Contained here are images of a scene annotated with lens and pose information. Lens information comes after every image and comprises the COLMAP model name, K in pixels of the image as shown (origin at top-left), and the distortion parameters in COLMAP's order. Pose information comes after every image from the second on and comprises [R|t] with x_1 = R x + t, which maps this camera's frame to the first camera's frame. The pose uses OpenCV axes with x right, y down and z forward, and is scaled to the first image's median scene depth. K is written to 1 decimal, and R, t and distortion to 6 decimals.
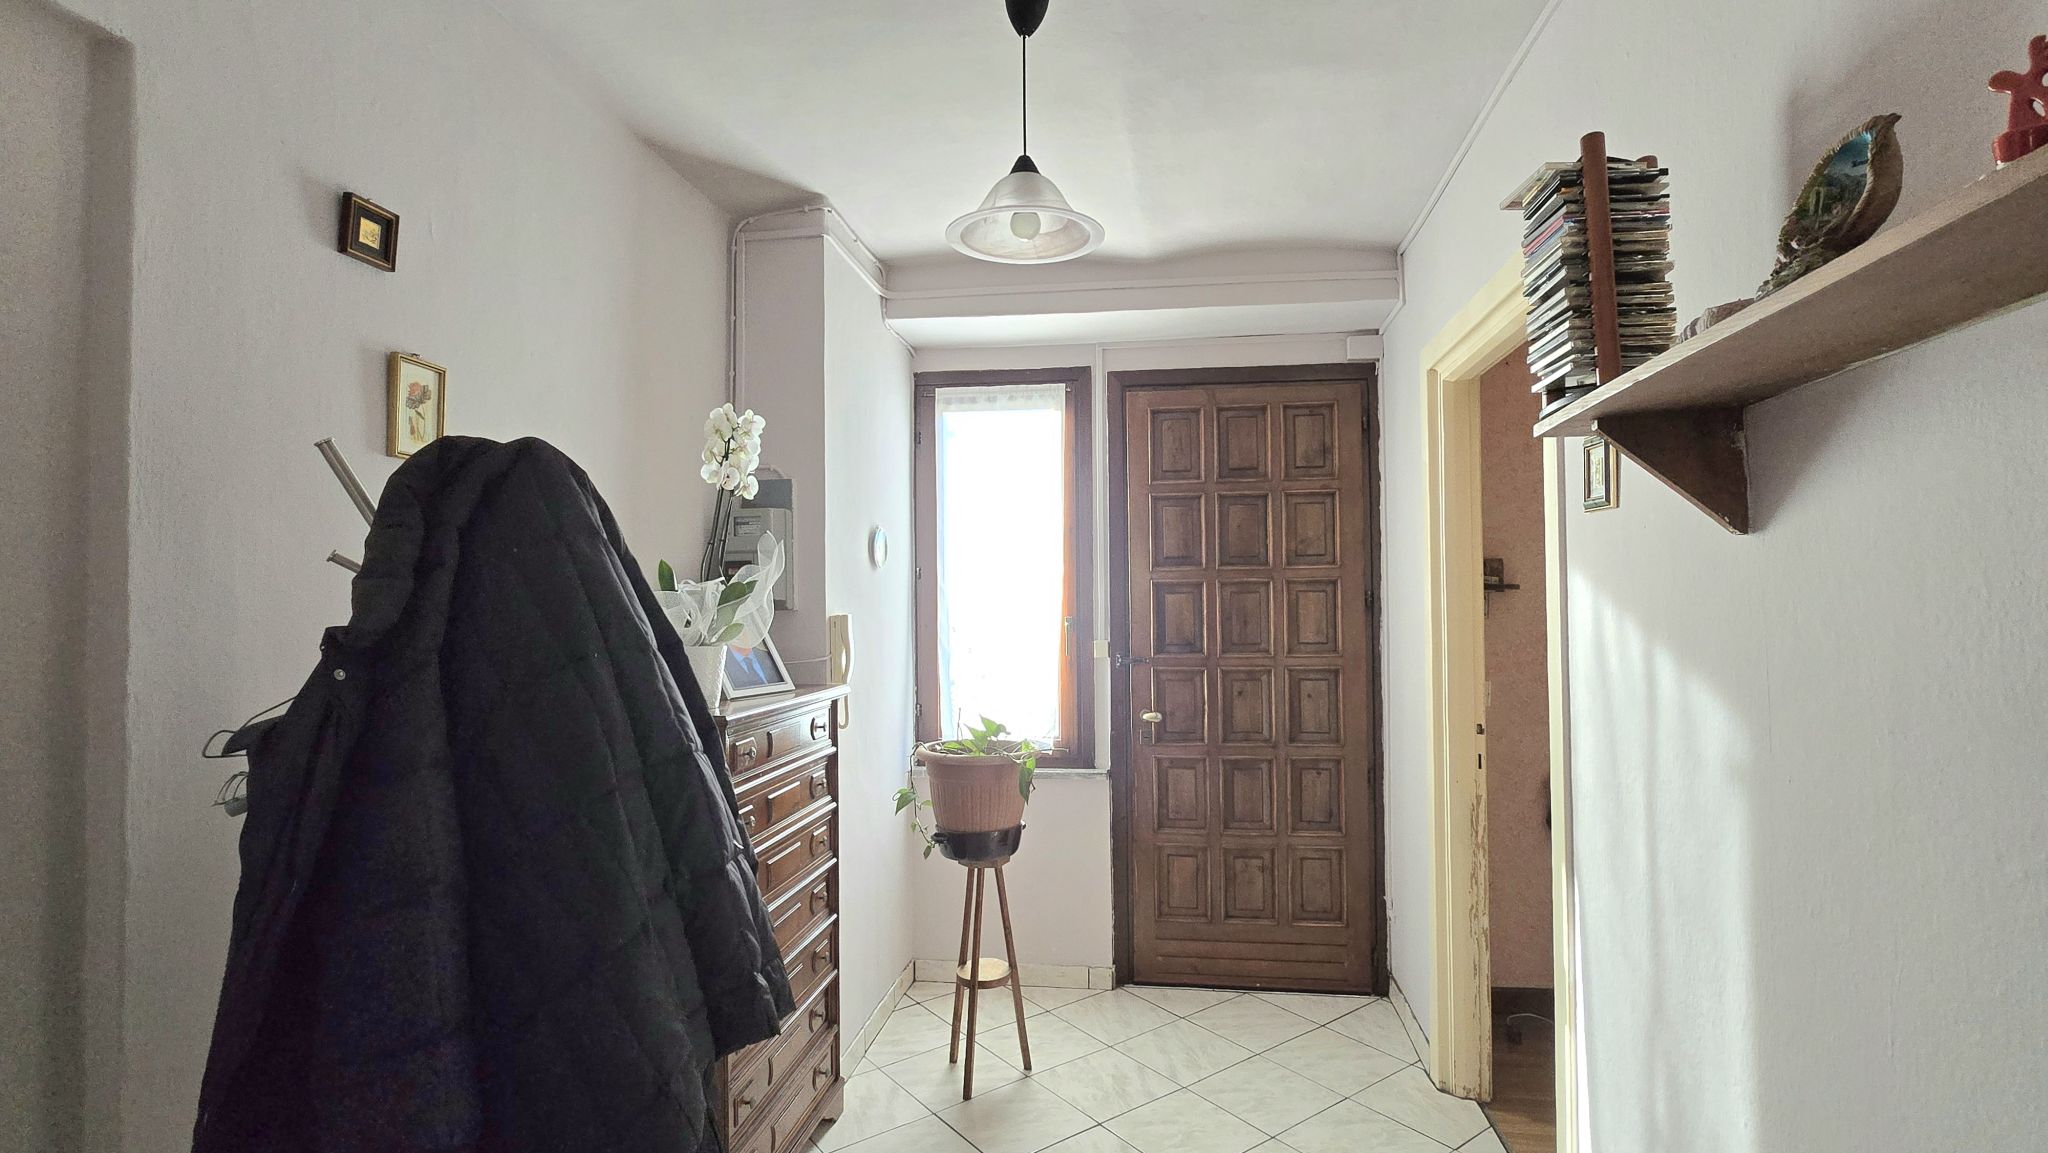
lens RADIAL K [[947.5, 0, 1035.4], [0, 947.5, 595.5], [0, 0, 1]] dist [-0.002985, 0.001766]
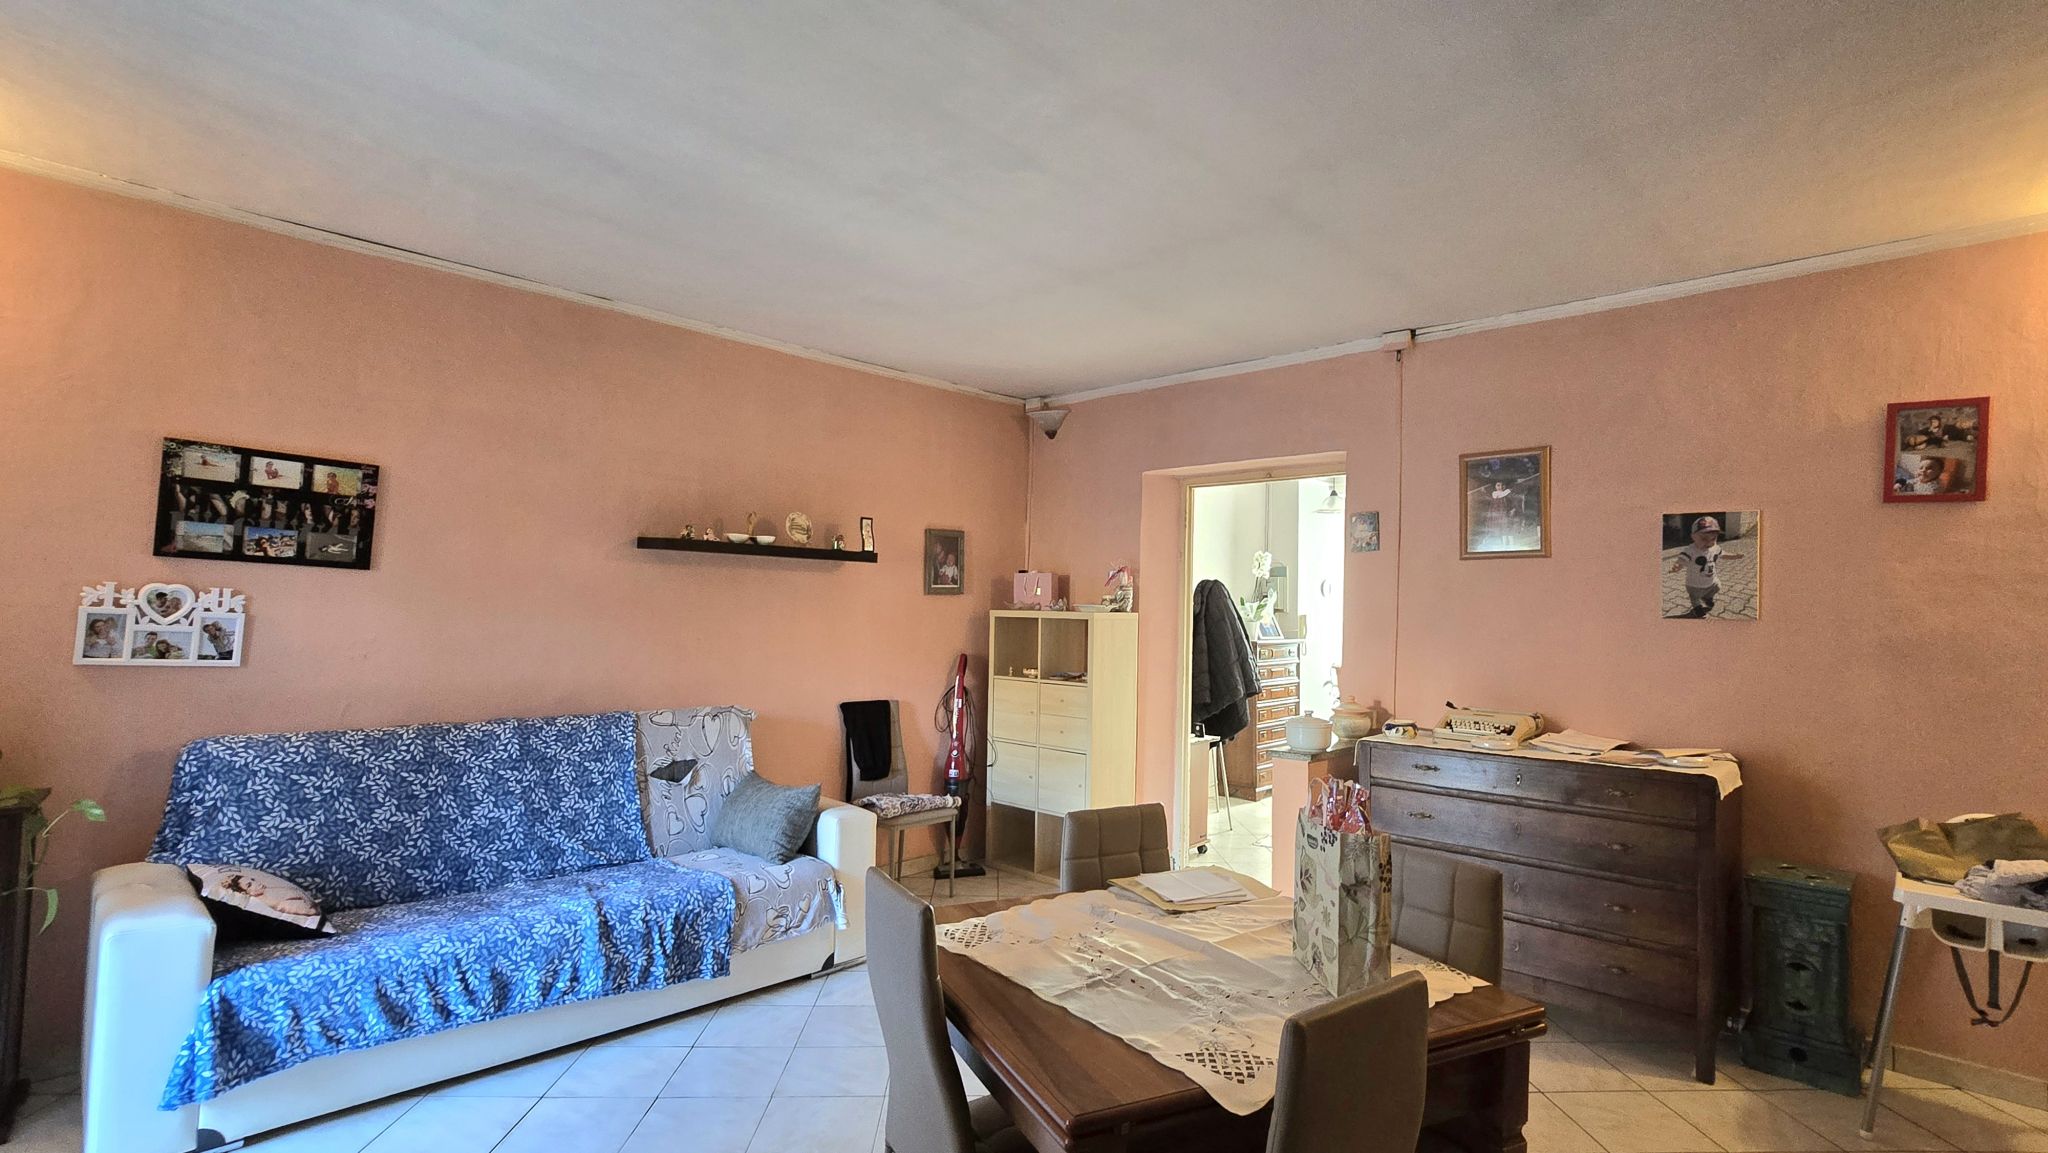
lens RADIAL K [[947.5, 0, 1035.3], [0, 947.5, 594.0], [0, 0, 1]] dist [-0.002985, 0.001766]
pose [[0.820542, 0.007904, -0.571531, 0.959125], [-0.011458, 0.999931, -0.002623, -0.029565], [0.571471, 0.008701, 0.820576, -2.252651]]
